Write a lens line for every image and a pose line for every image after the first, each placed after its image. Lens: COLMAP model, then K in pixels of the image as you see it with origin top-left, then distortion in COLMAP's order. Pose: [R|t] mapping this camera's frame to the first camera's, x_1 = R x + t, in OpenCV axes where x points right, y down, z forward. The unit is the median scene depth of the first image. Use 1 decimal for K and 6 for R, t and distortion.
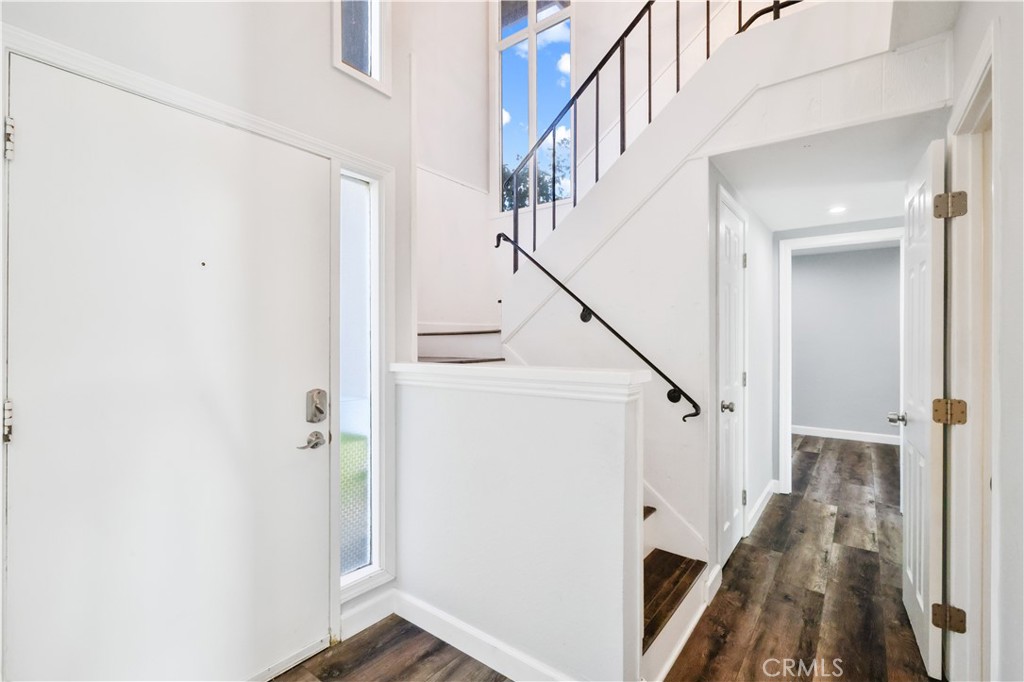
lens RADIAL K [[459.5, 0, 503.6], [0, 459.5, 339.3], [0, 0, 1]] dist [0.000081, -0.000919]
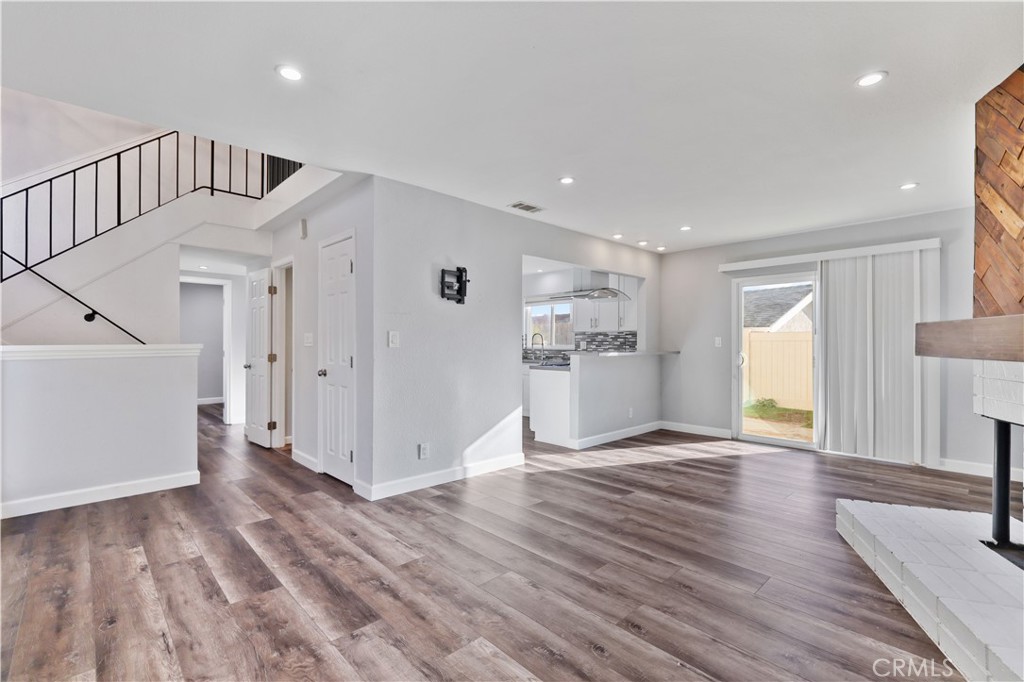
lens RADIAL K [[459.5, 0, 511.3], [0, 459.5, 344.5], [0, 0, 1]] dist [0.000081, -0.000919]
pose [[0.143408, -0.005049, 0.989651, -1.320670], [-0.002270, 0.999983, 0.005431, 0.034909], [-0.989661, -0.003026, 0.143394, -0.733055]]
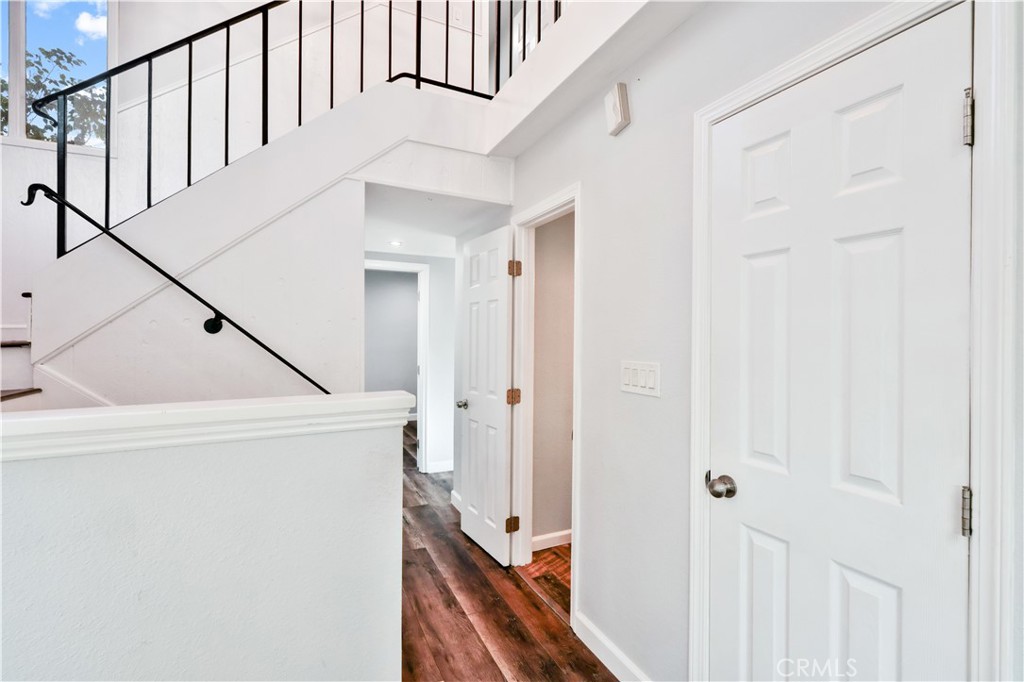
lens RADIAL K [[459.5, 0, 512.7], [0, 459.5, 340.2], [0, 0, 1]] dist [0.000081, -0.000919]
pose [[0.442009, -0.005604, 0.896993, -0.344070], [-0.004279, 0.999956, 0.008356, -0.039143], [-0.897000, -0.007531, 0.441966, 0.210684]]
